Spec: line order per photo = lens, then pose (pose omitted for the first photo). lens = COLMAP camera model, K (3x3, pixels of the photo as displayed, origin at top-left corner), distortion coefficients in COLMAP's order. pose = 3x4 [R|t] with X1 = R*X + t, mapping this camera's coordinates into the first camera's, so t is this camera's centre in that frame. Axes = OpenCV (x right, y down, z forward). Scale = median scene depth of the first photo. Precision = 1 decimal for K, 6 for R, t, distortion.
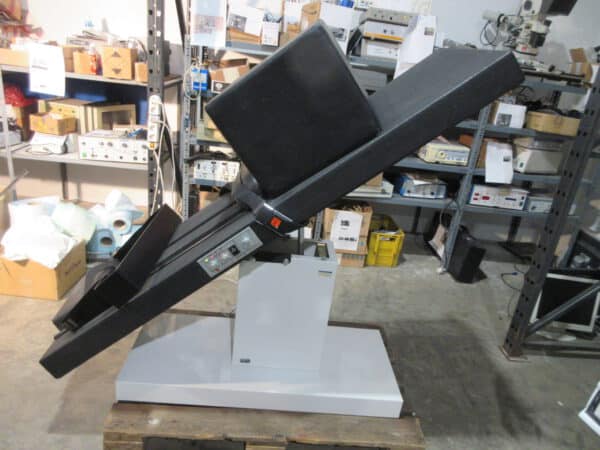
lens RADIAL K [[436.5, 0, 303.2], [0, 436.5, 221.5], [0, 0, 1]] dist [-0.011655, 0.008413]
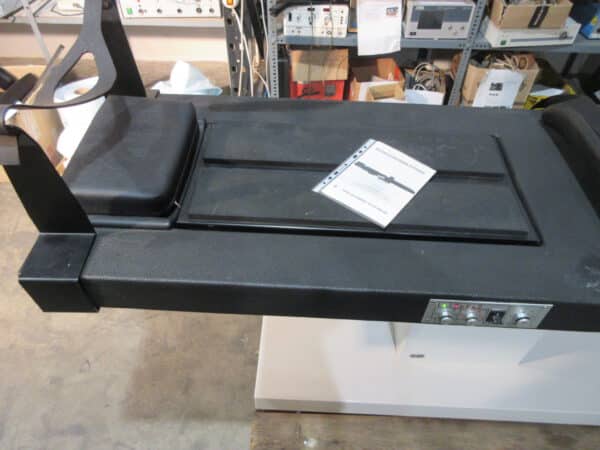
lens RADIAL K [[436.5, 0, 302.0], [0, 436.5, 224.6], [0, 0, 1]] dist [-0.011655, 0.008413]
pose [[0.991621, -0.009726, -0.128814, -0.130358], [0.063873, 0.903658, 0.423464, -0.115234], [0.112285, -0.428144, 0.896708, 0.237302]]
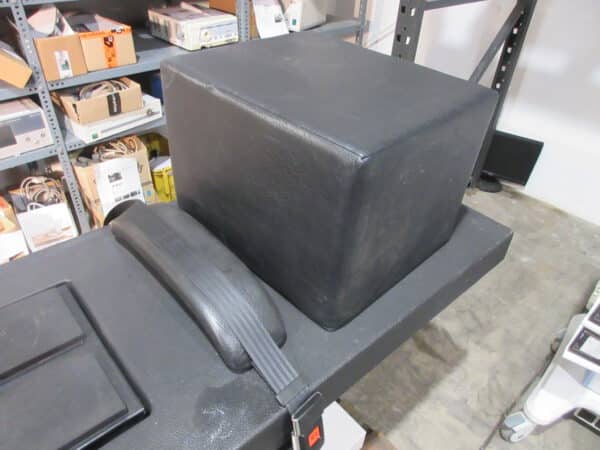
lens RADIAL K [[436.5, 0, 301.5], [0, 436.5, 223.1], [0, 0, 1]] dist [-0.011655, 0.008413]
pose [[0.769601, -0.445870, 0.457071, -0.020215], [0.272890, 0.876828, 0.395858, -0.122771], [-0.577274, -0.179922, 0.796481, 0.295694]]
